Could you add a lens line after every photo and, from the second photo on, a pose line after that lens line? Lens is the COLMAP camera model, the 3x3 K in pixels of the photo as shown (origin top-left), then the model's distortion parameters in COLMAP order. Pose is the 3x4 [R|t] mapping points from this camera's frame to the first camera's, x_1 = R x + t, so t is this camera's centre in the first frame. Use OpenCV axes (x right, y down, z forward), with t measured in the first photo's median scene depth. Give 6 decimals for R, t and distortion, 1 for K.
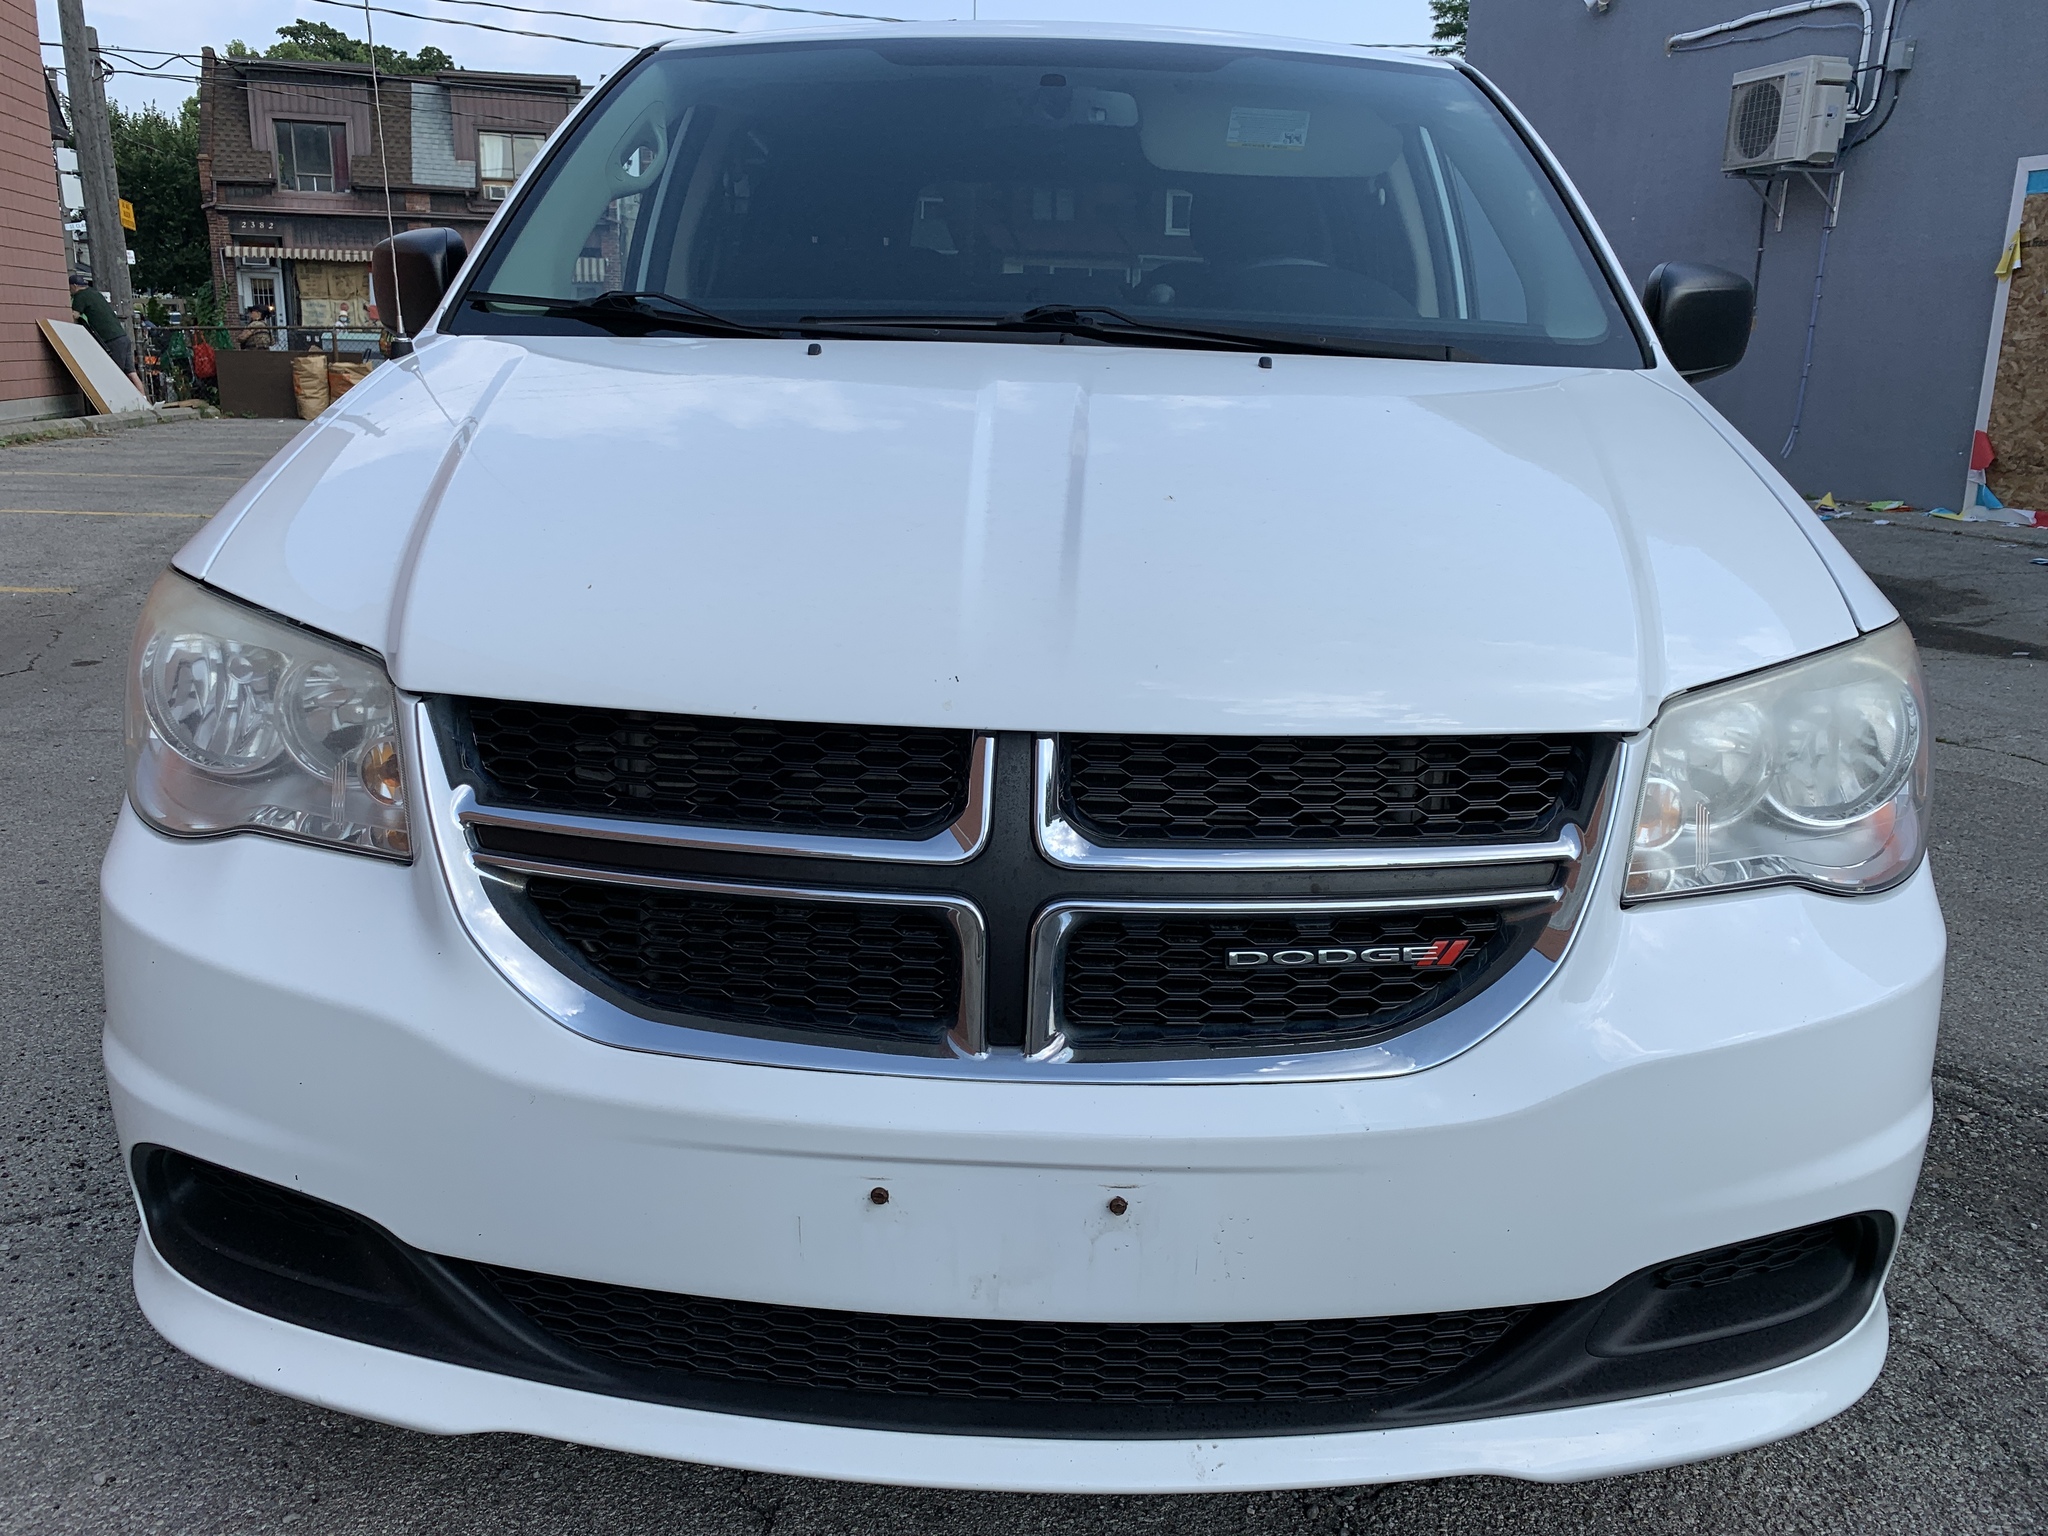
lens RADIAL K [[1552.7, 0, 1022.9], [0, 1552.7, 727.5], [0, 0, 1]] dist [0.007328, -0.001121]
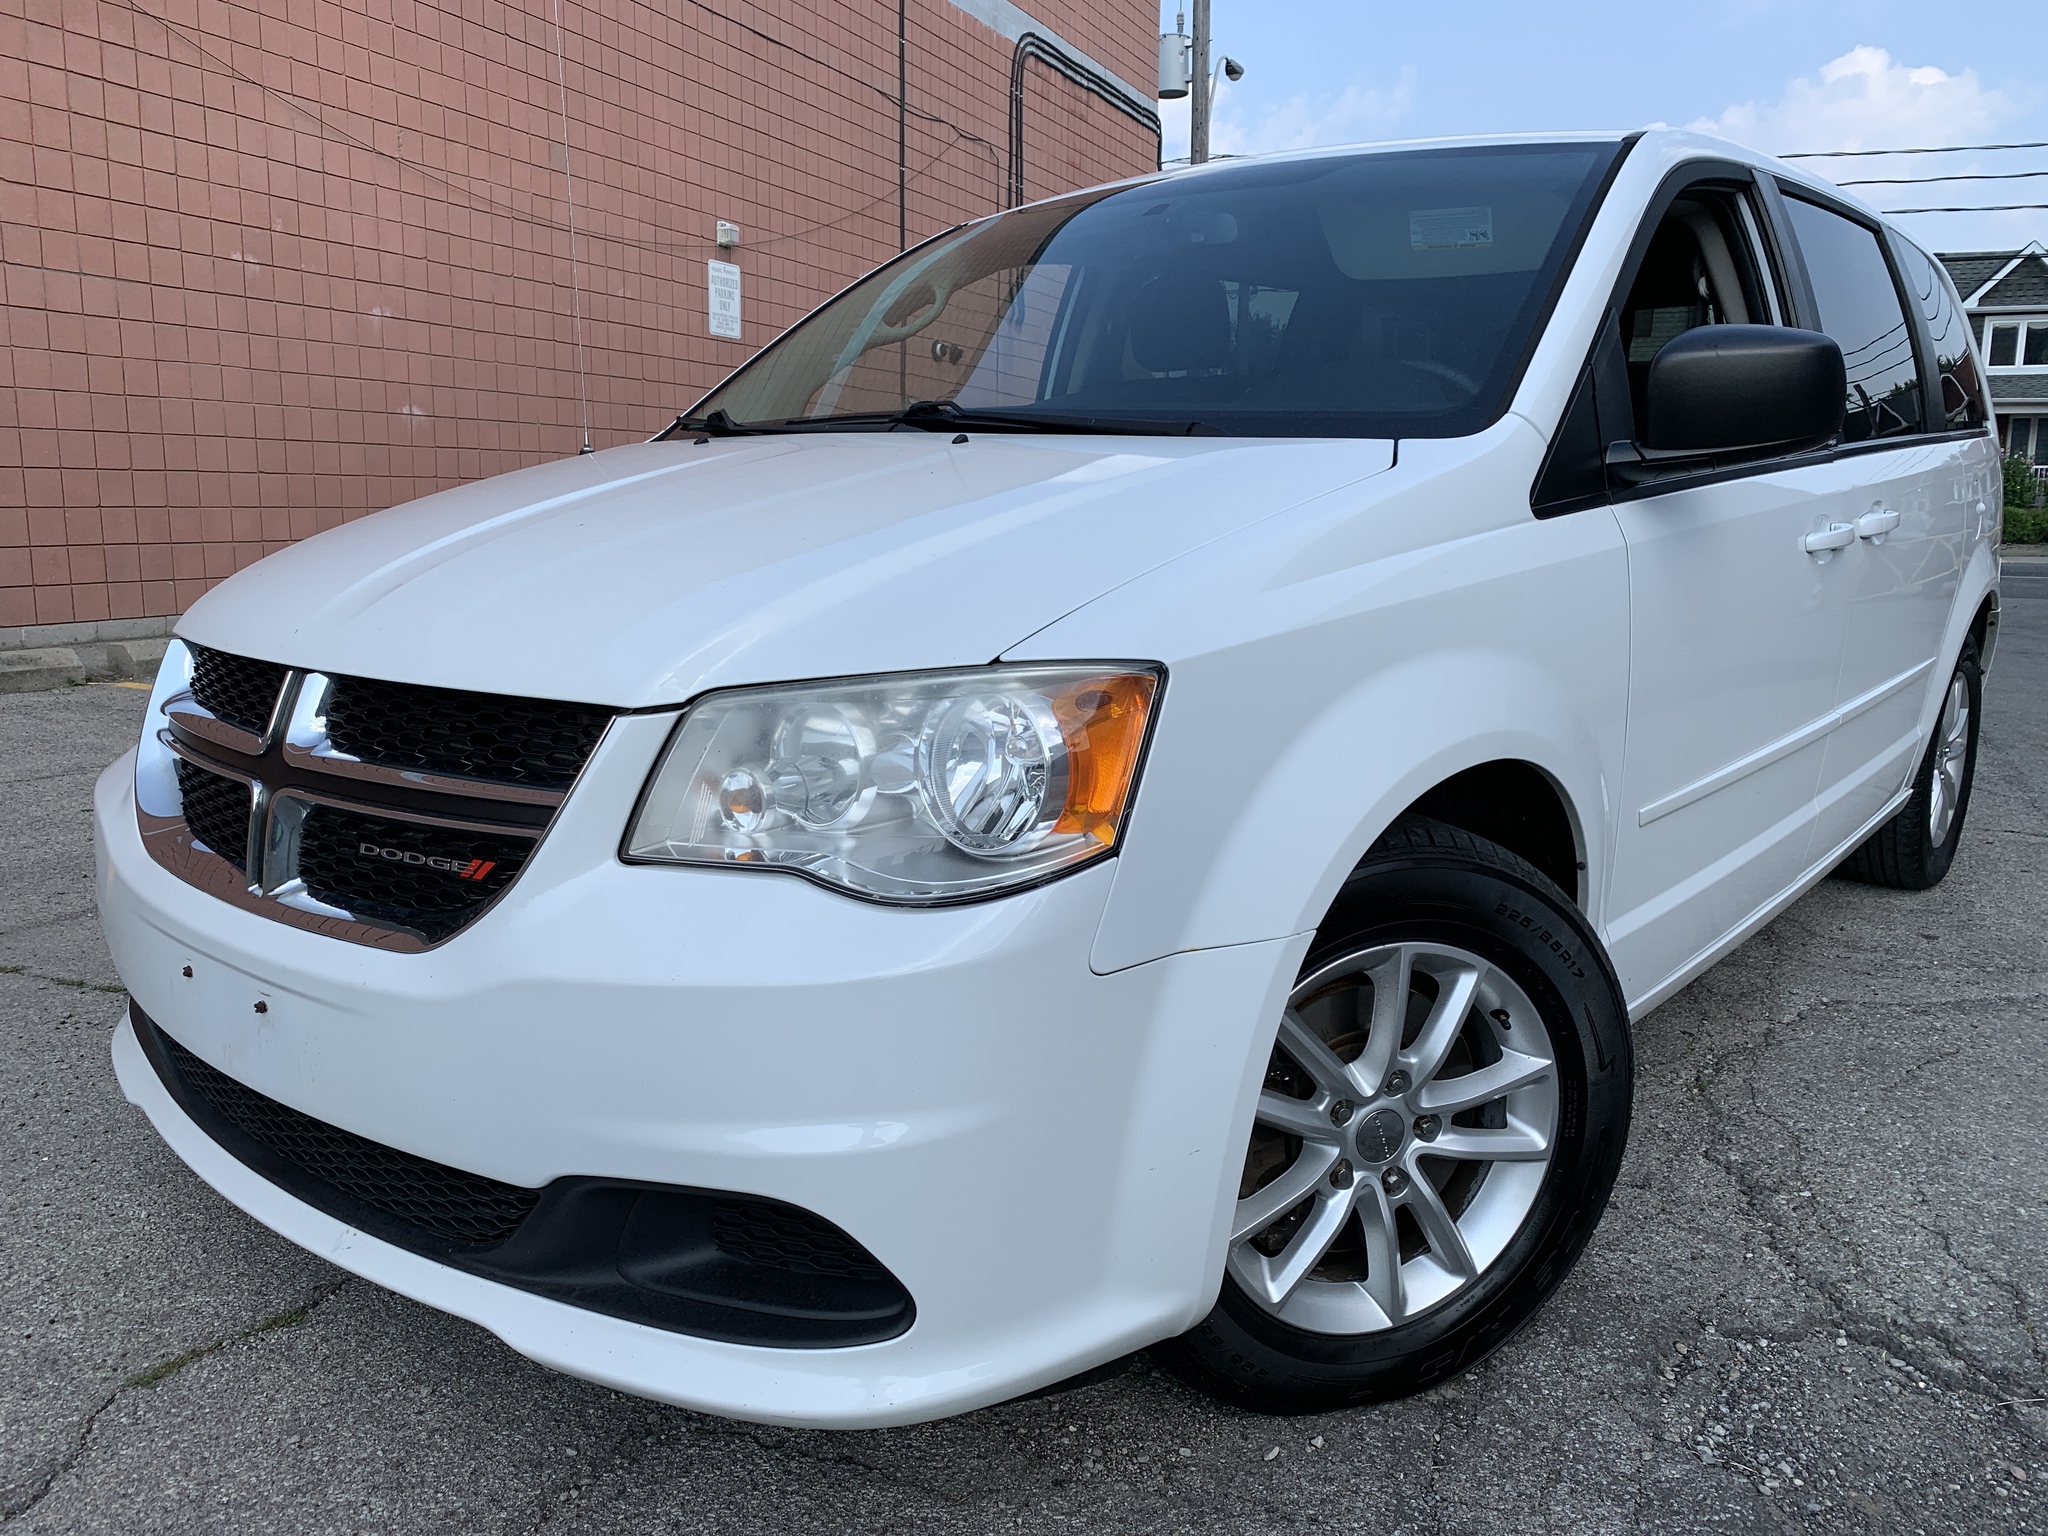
lens RADIAL K [[1519.8, 0, 999.8], [0, 1519.8, 773.2], [0, 0, 1]] dist [0.024829, -0.006899]
pose [[0.786836, 0.098786, -0.609204, 1.239359], [-0.145281, 0.989015, -0.027267, 0.038189], [0.599818, 0.109961, 0.792544, 0.260147]]
